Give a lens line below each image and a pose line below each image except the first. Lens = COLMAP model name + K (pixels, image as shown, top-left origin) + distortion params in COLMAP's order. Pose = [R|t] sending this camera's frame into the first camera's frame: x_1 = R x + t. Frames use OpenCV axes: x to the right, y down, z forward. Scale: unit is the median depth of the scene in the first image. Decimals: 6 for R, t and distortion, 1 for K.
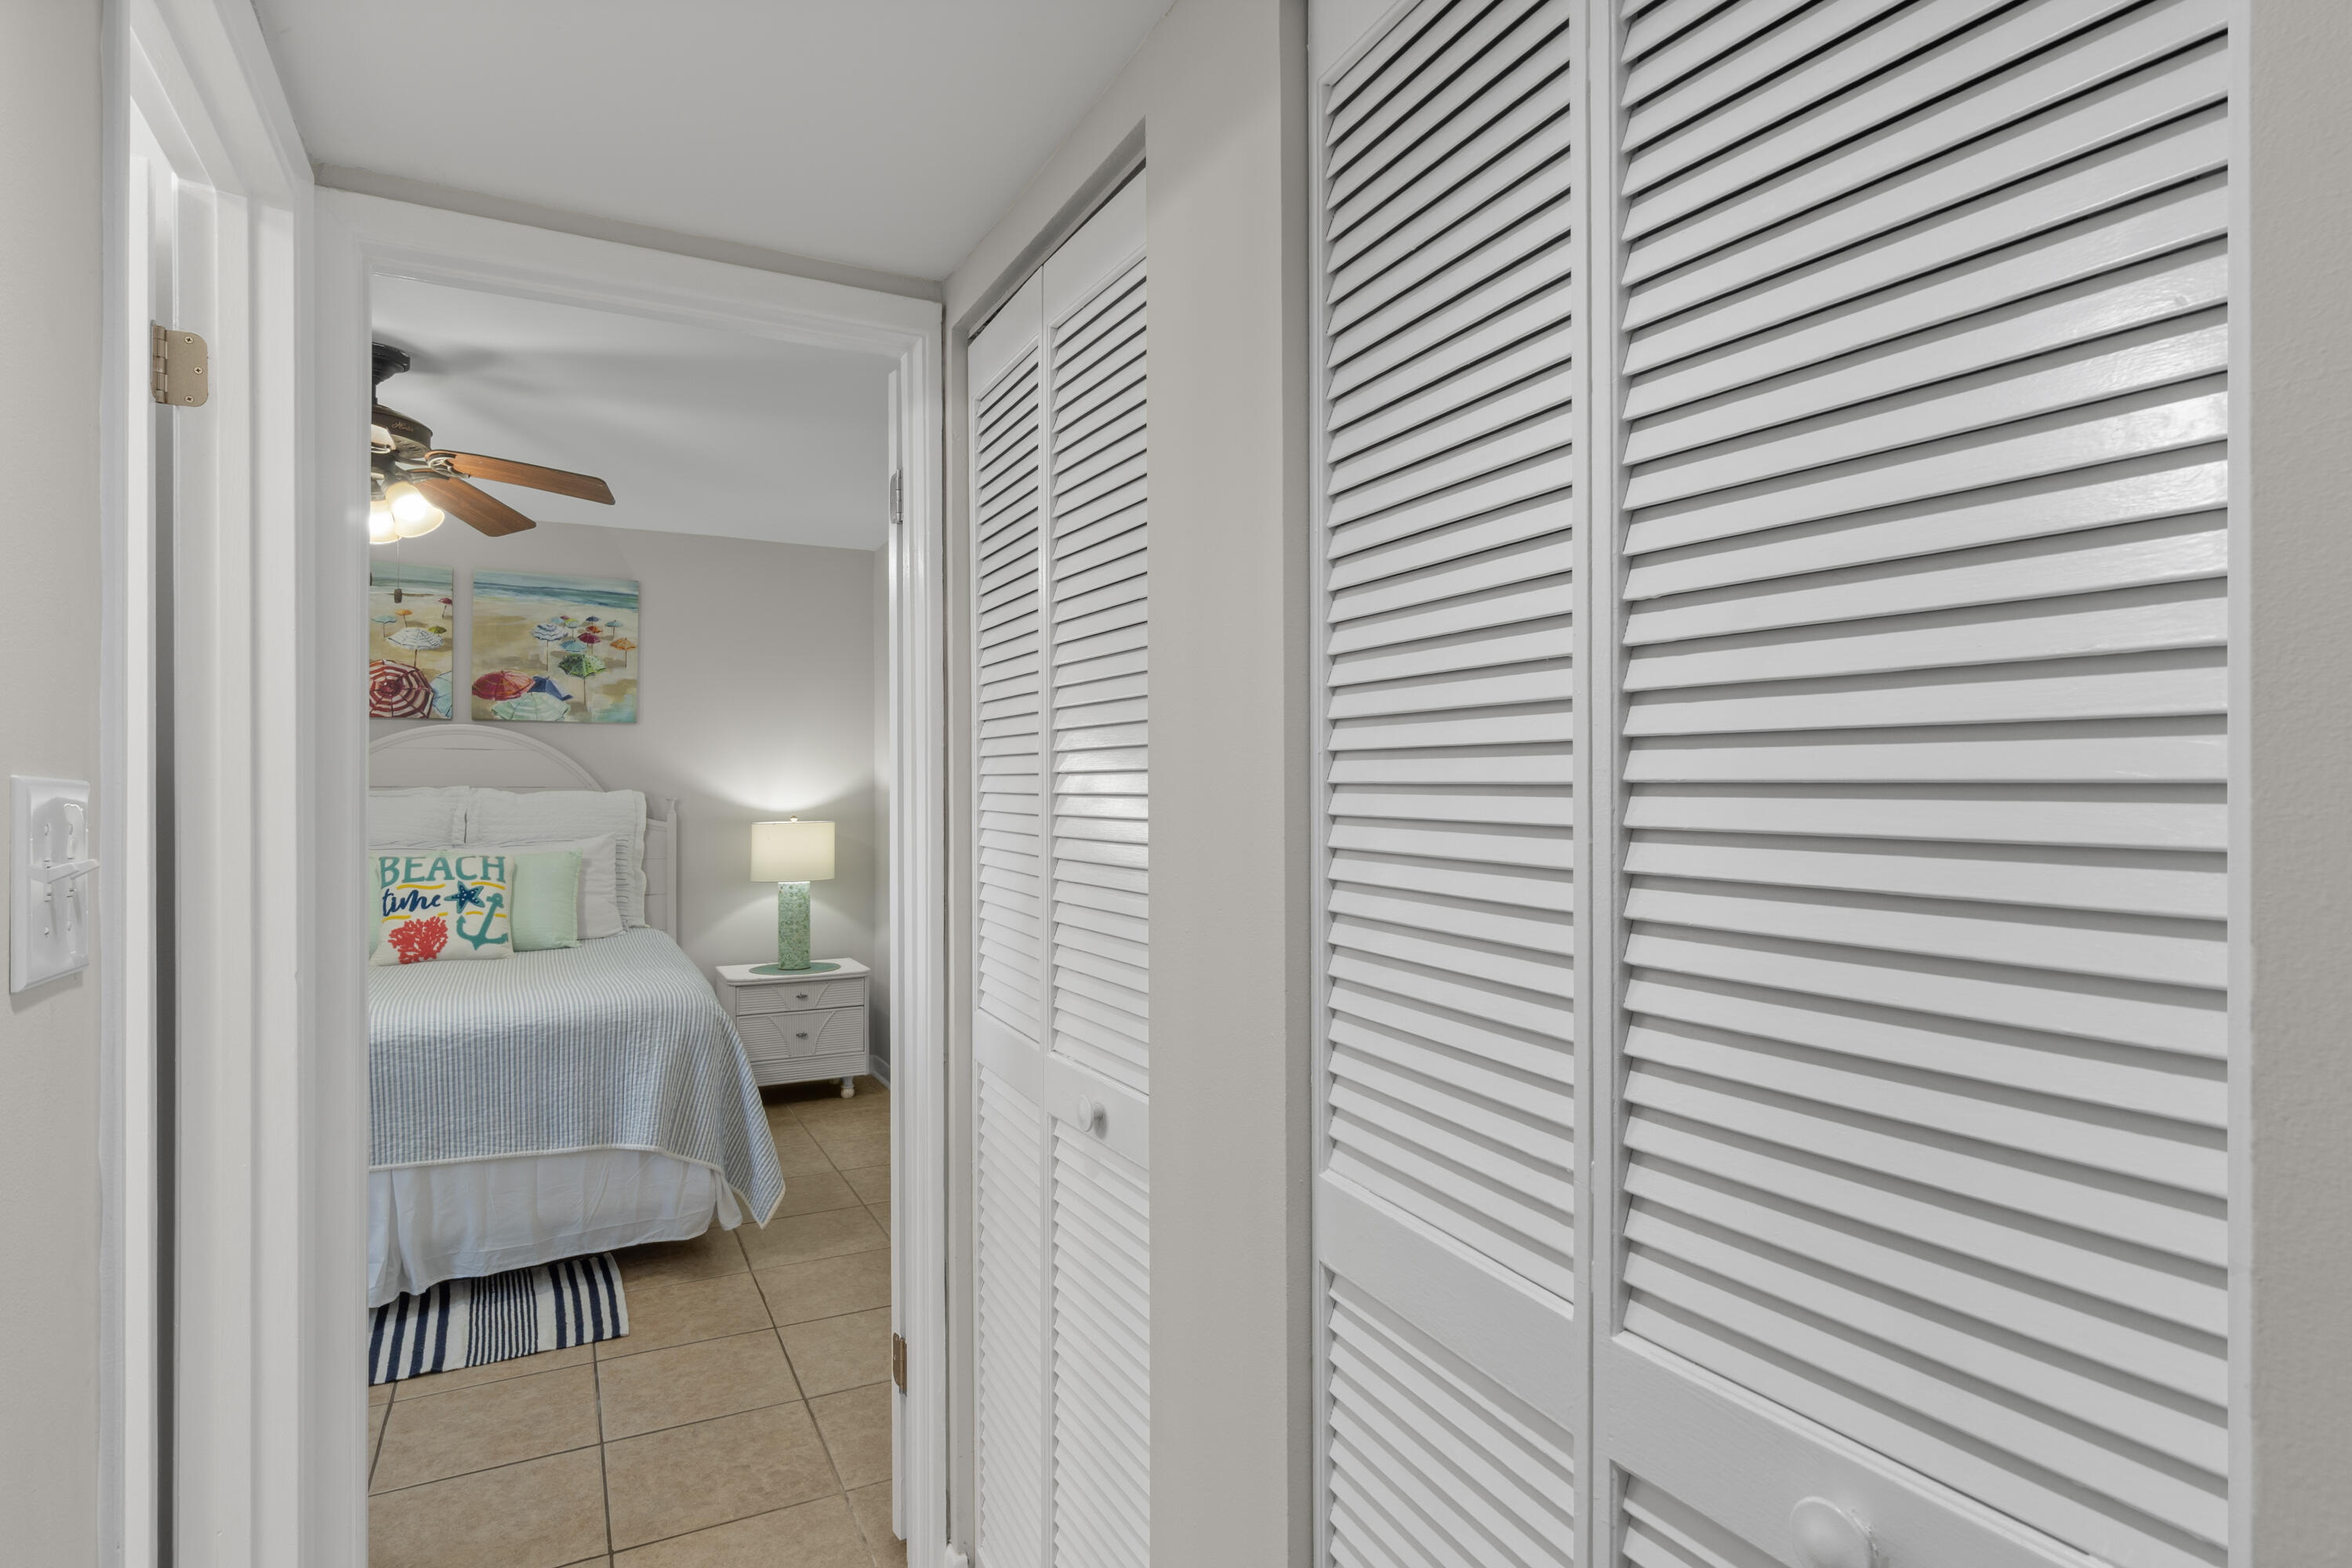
lens RADIAL K [[1219.2, 0, 1176.0], [0, 1219.2, 784.0], [0, 0, 1]] dist [-0.003365, -0.000428]
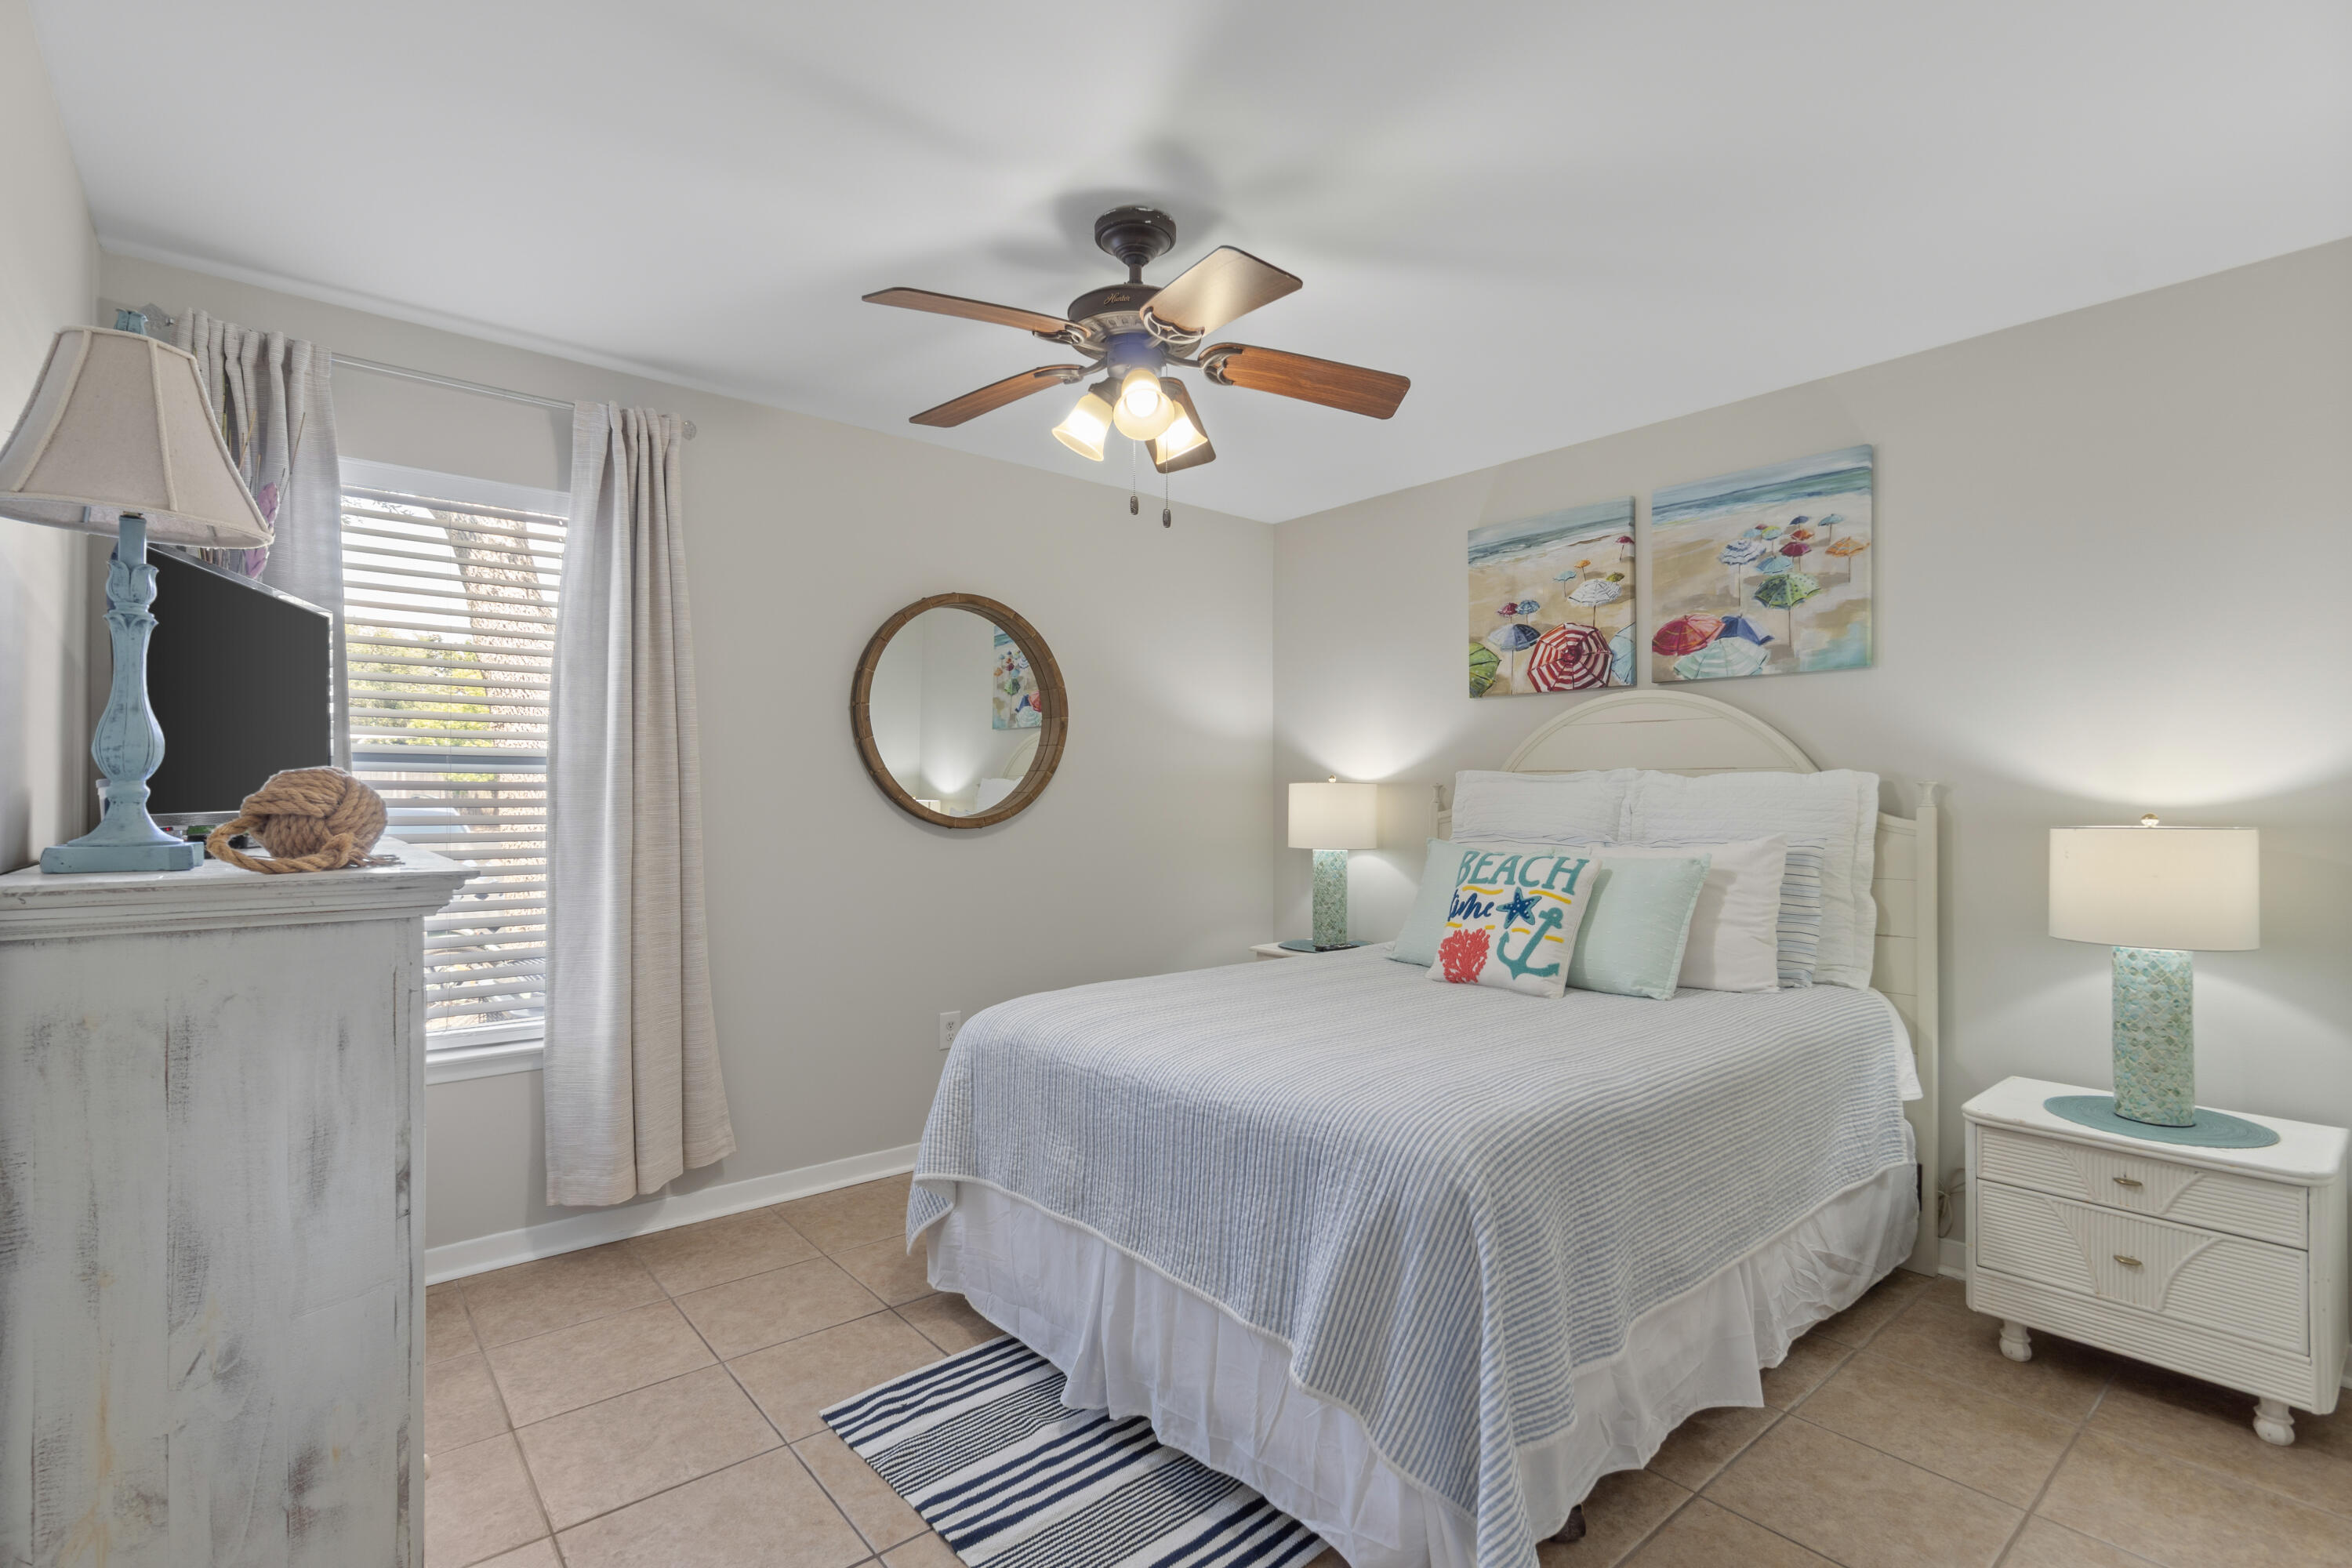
lens RADIAL K [[1083.2, 0, 1199.3], [0, 1083.2, 787.1], [0, 0, 1]] dist [-0.003012, -0.000347]
pose [[0.223676, -0.006841, -0.974639, 0.035811], [0.005734, 0.999967, -0.005703, 0.016179], [0.974647, -0.004313, 0.223708, 0.565724]]
